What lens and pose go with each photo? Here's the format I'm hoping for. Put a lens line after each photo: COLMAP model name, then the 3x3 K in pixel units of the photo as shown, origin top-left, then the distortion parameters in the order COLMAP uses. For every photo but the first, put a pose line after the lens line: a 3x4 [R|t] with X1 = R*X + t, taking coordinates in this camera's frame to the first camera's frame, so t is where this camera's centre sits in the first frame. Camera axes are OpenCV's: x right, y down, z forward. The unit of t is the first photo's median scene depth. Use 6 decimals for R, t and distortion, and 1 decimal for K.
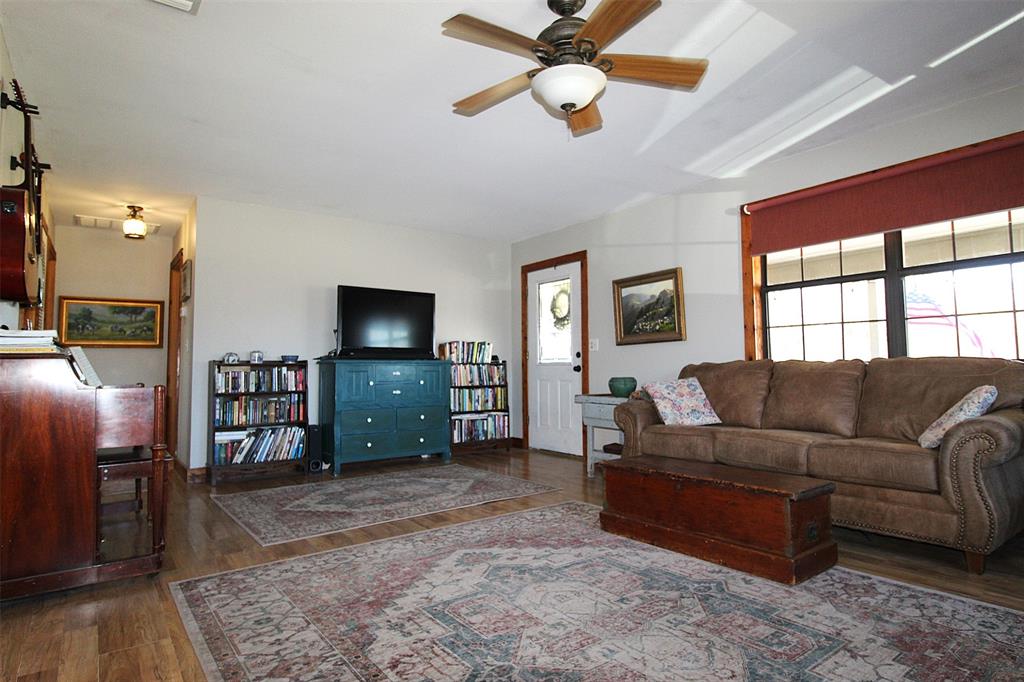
lens RADIAL K [[552.5, 0, 511.8], [0, 552.5, 341.6], [0, 0, 1]] dist [-0.021048, -0.000973]
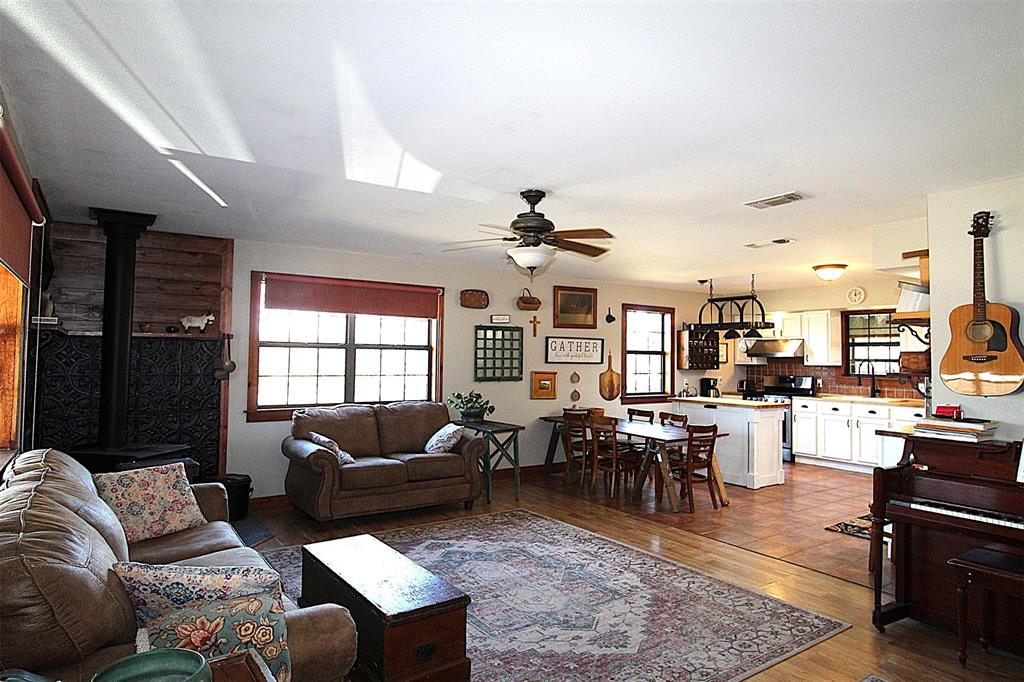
lens RADIAL K [[552.5, 0, 511.6], [0, 552.5, 342.2], [0, 0, 1]] dist [-0.021048, -0.000973]
pose [[-0.999319, 0.000238, 0.036885, 0.095093], [-0.002853, 0.996485, -0.083728, -0.089306], [-0.036776, -0.083777, -0.995806, 2.305373]]
